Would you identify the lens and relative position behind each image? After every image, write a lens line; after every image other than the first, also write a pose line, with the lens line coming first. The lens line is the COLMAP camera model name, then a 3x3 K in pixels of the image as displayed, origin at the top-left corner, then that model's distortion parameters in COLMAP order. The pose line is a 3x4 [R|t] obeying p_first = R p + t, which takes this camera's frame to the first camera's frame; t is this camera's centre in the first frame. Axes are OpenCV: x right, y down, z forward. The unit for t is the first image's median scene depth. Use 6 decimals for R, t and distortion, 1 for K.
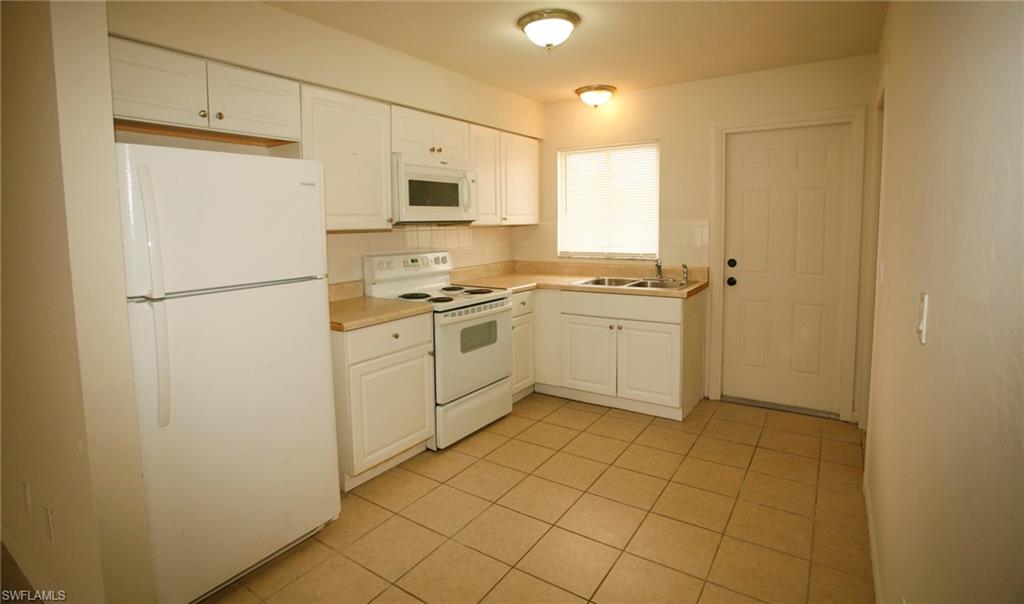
lens RADIAL K [[522.4, 0, 503.0], [0, 522.4, 262.7], [0, 0, 1]] dist [-0.014654, 0.001696]
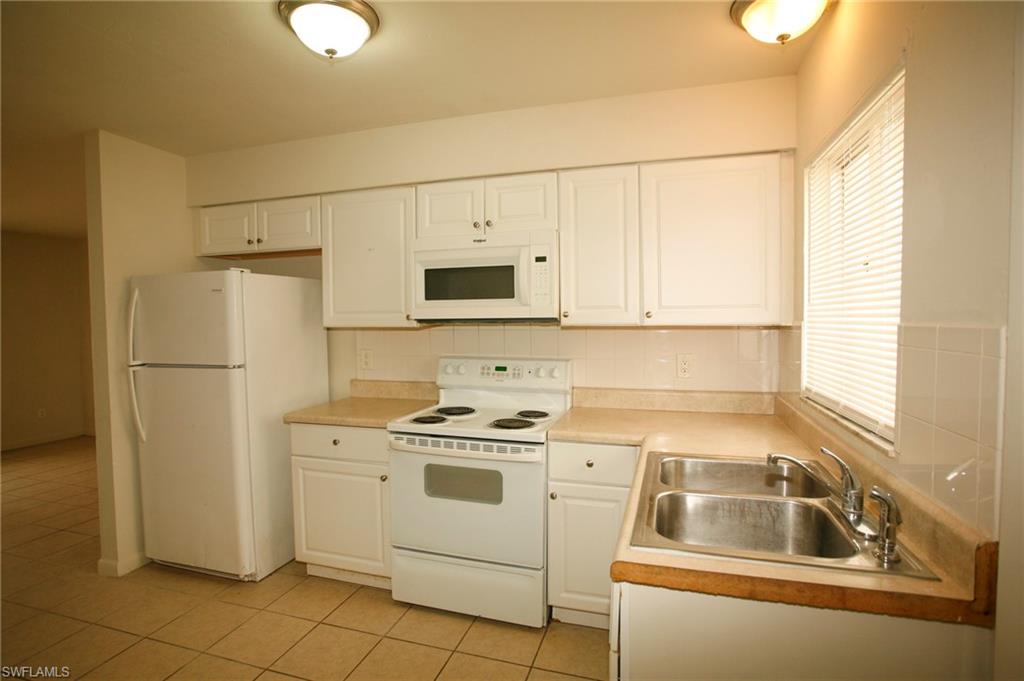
lens RADIAL K [[503.9, 0, 511.7], [0, 503.9, 347.7], [0, 0, 1]] dist [-0.033787, -0.000996]
pose [[0.282005, 0.066621, -0.957097, 0.551155], [-0.071249, 0.996286, 0.048355, -0.071619], [0.956764, 0.054555, 0.285704, 0.786525]]
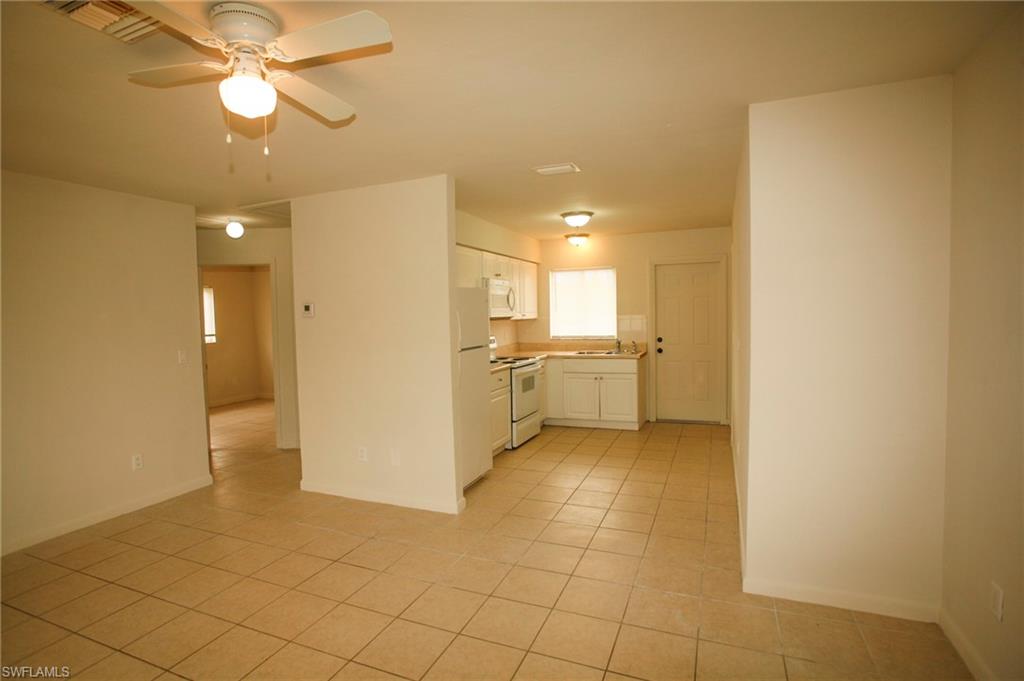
lens RADIAL K [[503.9, 0, 514.2], [0, 503.9, 339.5], [0, 0, 1]] dist [-0.033787, -0.000996]
pose [[0.981011, -0.020295, 0.192889, -0.363623], [0.026871, 0.999141, -0.031537, 0.041163], [-0.192083, 0.036121, 0.980714, -0.549942]]
